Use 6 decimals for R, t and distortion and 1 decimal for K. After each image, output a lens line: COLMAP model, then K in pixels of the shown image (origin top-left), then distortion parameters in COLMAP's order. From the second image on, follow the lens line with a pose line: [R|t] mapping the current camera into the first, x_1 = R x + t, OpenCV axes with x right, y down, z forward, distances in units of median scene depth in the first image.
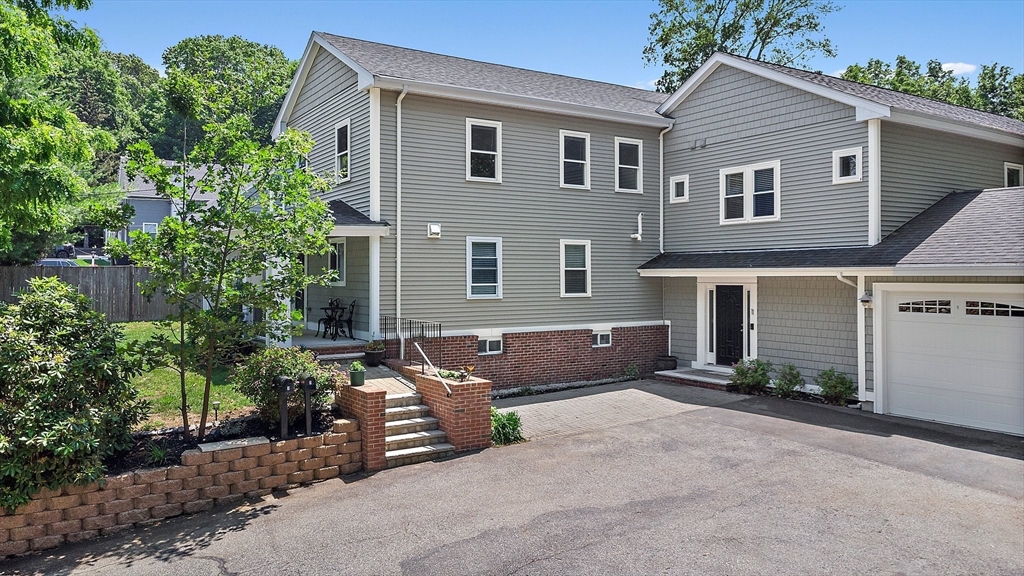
lens RADIAL K [[740.3, 0, 505.9], [0, 740.3, 263.9], [0, 0, 1]] dist [0.014548, -0.001000]
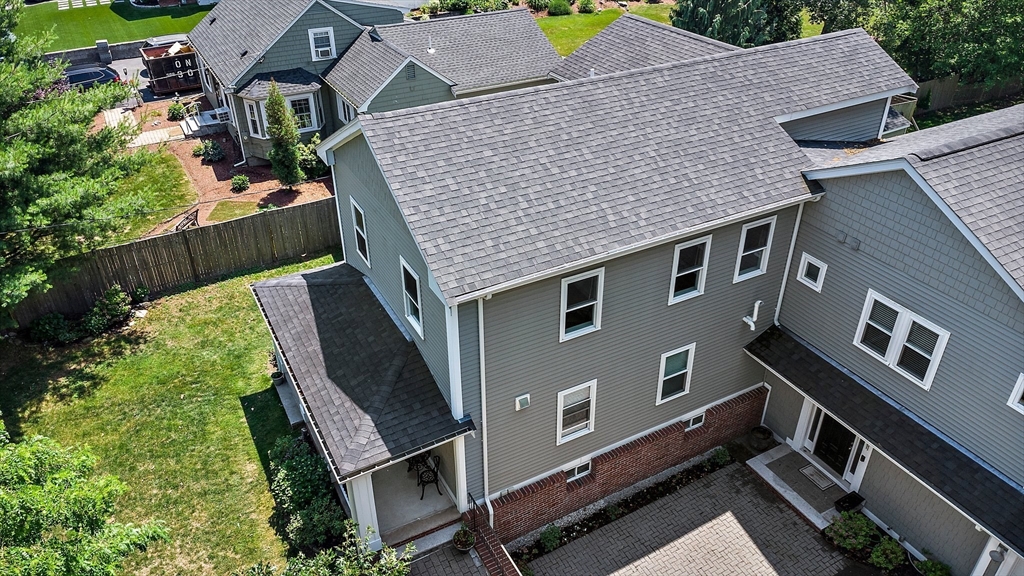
lens RADIAL K [[740.3, 0, 504.7], [0, 740.3, 288.9], [0, 0, 1]] dist [0.014548, -0.001000]
pose [[0.997533, 0.028269, -0.064254, -0.058262], [0.011166, 0.839779, 0.542813, -0.576813], [0.069304, -0.542192, 0.837392, 0.291764]]
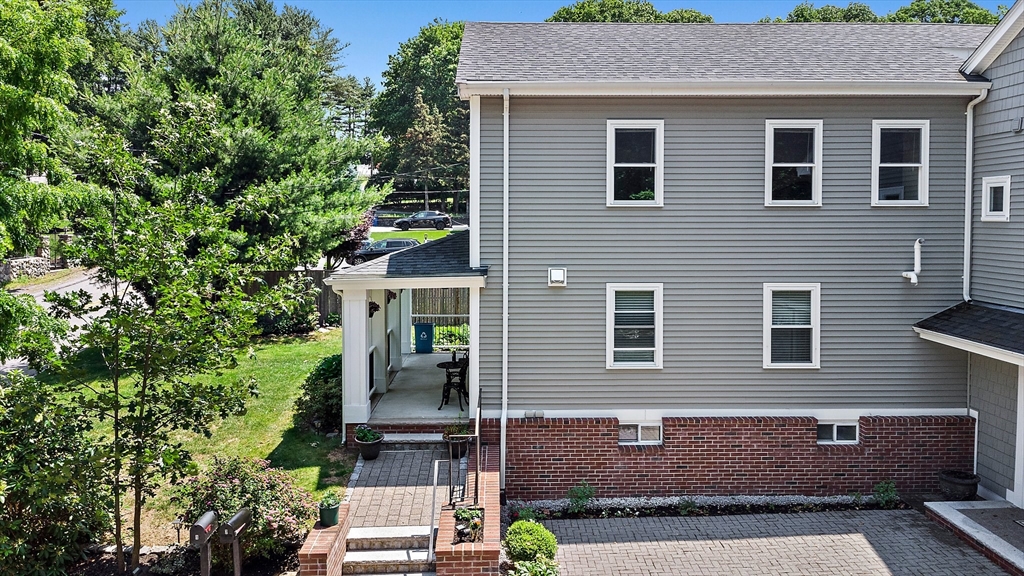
lens RADIAL K [[740.3, 0, 520.8], [0, 740.3, 245.4], [0, 0, 1]] dist [0.014548, -0.001000]
pose [[0.858121, 0.017168, -0.513160, 0.228993], [0.006312, 0.999013, 0.043978, -0.098668], [0.513408, -0.040978, 0.857165, 0.304825]]
